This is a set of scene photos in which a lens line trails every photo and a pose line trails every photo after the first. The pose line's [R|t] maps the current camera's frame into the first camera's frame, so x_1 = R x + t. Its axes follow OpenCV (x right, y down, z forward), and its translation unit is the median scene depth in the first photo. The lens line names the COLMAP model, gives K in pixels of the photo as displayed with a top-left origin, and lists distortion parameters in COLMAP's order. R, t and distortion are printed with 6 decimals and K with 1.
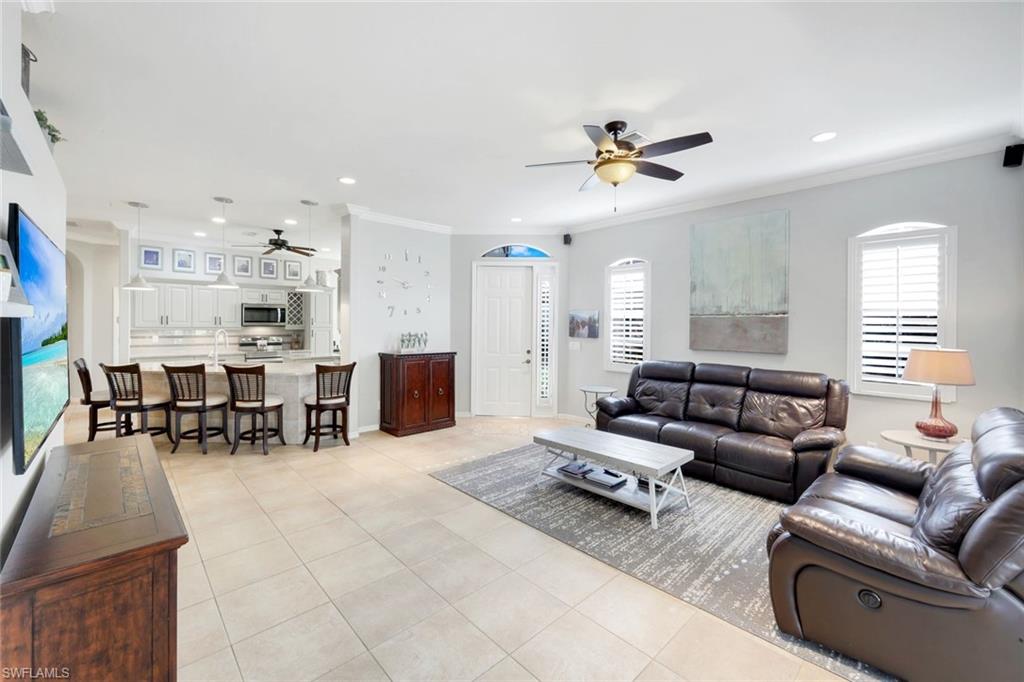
lens RADIAL K [[417.7, 0, 509.2], [0, 417.7, 326.0], [0, 0, 1]] dist [0.000821, -0.000235]
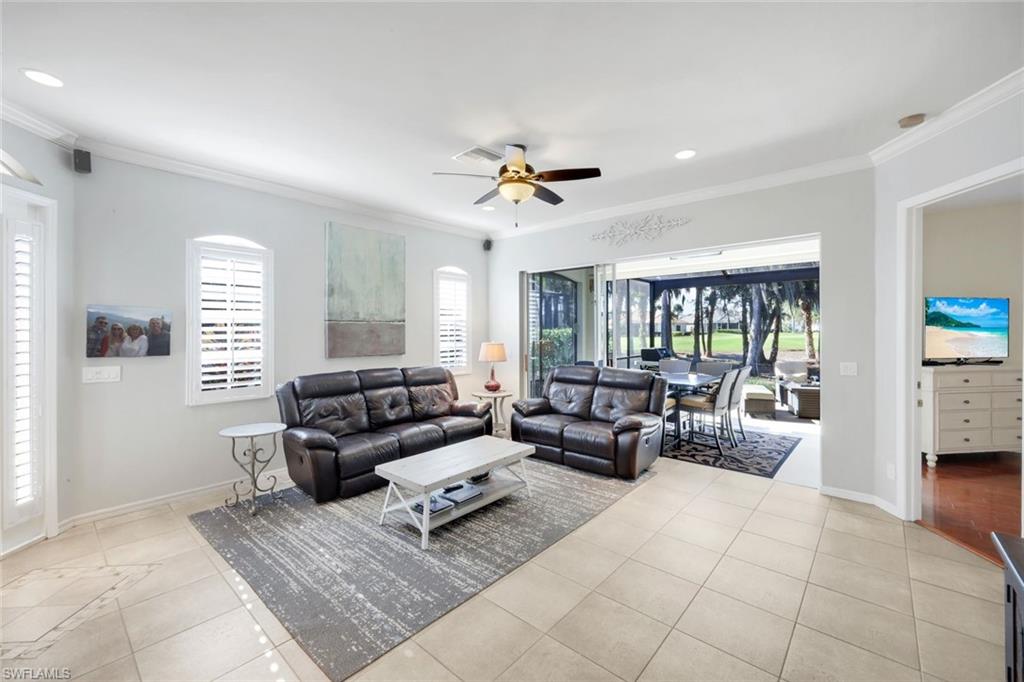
lens RADIAL K [[417.7, 0, 510.6], [0, 417.7, 330.6], [0, 0, 1]] dist [0.000821, -0.000235]
pose [[-0.099001, -0.013253, 0.994999, -0.850104], [0.001409, 0.999908, 0.013459, -0.025965], [-0.995086, 0.002734, -0.098973, 1.142816]]
